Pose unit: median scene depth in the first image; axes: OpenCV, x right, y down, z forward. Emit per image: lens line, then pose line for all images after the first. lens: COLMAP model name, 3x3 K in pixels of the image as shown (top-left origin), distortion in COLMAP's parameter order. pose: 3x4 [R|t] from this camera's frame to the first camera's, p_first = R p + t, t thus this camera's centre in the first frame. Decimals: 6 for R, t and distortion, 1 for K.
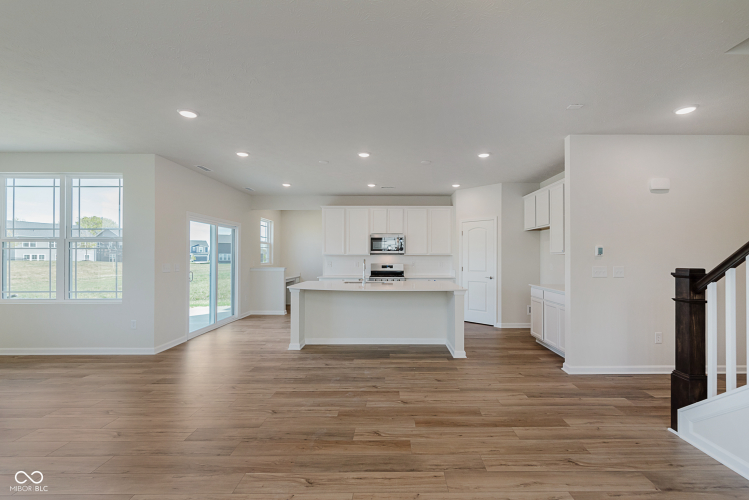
lens RADIAL K [[334.4, 0, 395.7], [0, 334.4, 251.9], [0, 0, 1]] dist [-0.000252, 0.000036]
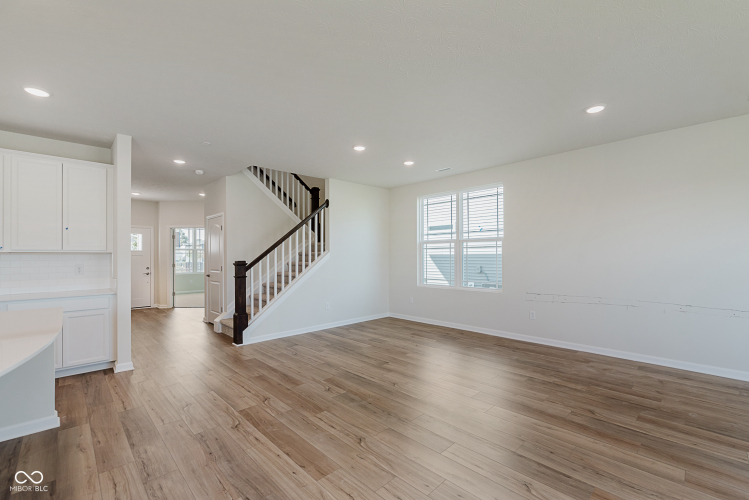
lens RADIAL K [[324.3, 0, 380.2], [0, 324.3, 257.4], [0, 0, 1]] dist [-0.000388, 0.000061]
pose [[-0.688759, -0.000462, 0.724990, -0.698247], [-0.006399, 0.999965, -0.005442, 0.018397], [-0.724962, -0.008388, -0.688738, 1.082686]]
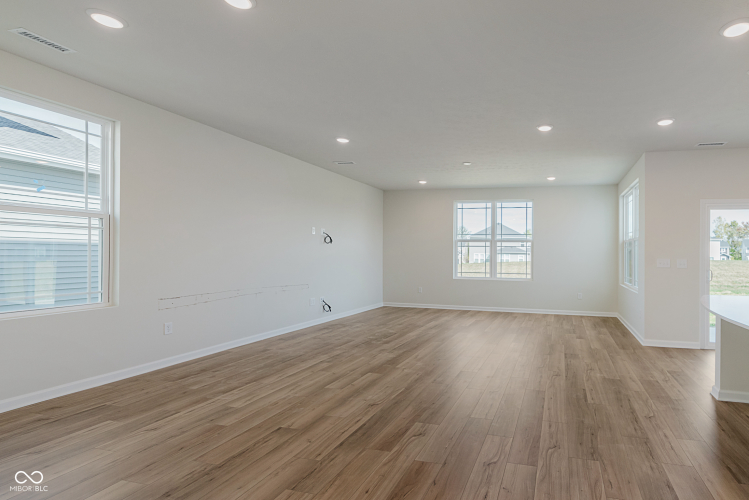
lens RADIAL K [[361.8, 0, 484.1], [0, 361.8, 254.5], [0, 0, 1]] dist [0.000208, -0.000202]
pose [[-0.220516, -0.007316, -0.975356, 0.543808], [0.002024, 0.999966, -0.007958, 0.037329], [0.975381, -0.003729, -0.220493, 0.868897]]
